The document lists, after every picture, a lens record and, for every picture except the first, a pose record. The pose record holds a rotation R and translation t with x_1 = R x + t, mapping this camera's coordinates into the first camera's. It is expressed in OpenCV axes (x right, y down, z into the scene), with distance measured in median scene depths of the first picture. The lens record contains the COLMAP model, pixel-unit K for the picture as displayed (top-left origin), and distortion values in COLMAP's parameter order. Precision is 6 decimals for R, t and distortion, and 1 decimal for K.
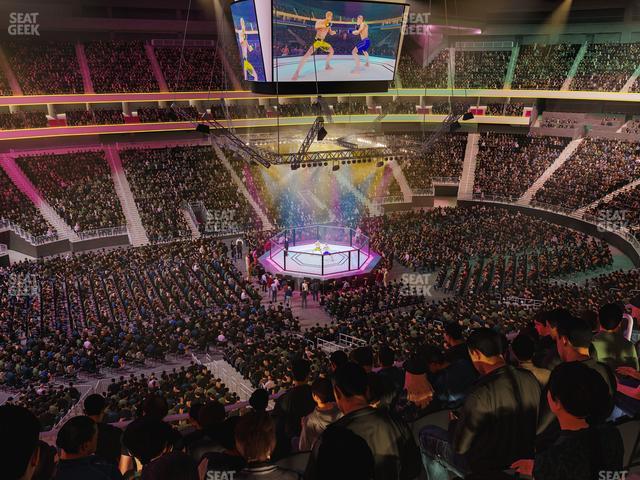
lens RADIAL K [[569.7, 0, 321.6], [0, 569.7, 238.3], [0, 0, 1]] dist [0.003683, -0.005511]
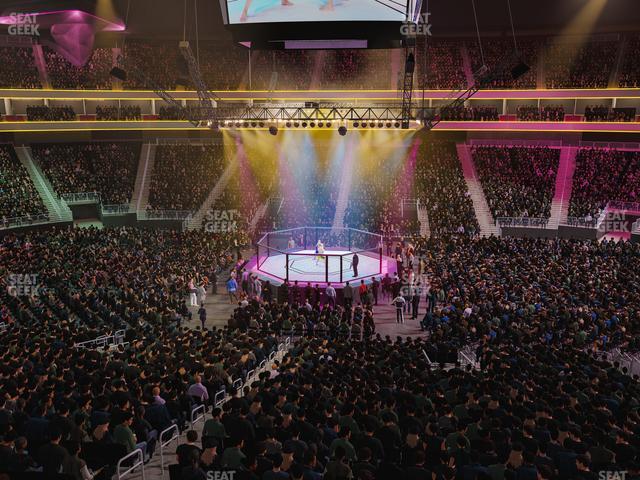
lens RADIAL K [[569.7, 0, 319.7], [0, 569.7, 238.4], [0, 0, 1]] dist [0.003683, -0.005511]
pose [[0.849040, 0.116382, -0.515350, 0.313327], [-0.155100, 0.987362, -0.032550, 0.019658], [0.505049, 0.107567, 0.856361, 0.272064]]
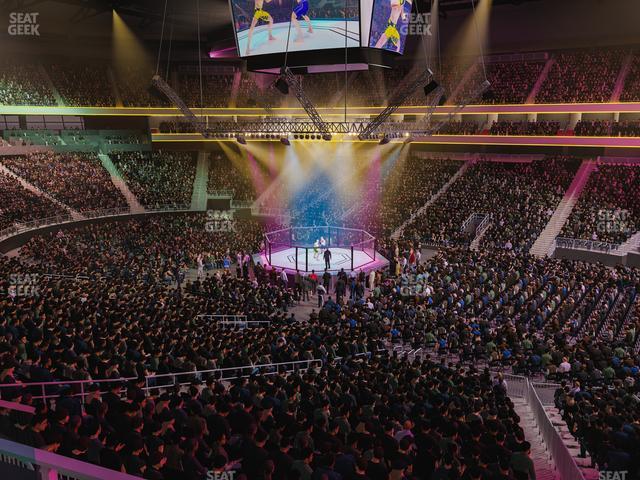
lens RADIAL K [[569.7, 0, 320.9], [0, 569.7, 241.2], [0, 0, 1]] dist [0.003683, -0.005511]
pose [[0.509811, 0.173092, -0.842693, 0.599640], [-0.252684, 0.966471, 0.045648, -0.026265], [0.822340, 0.189663, 0.536456, 0.421563]]
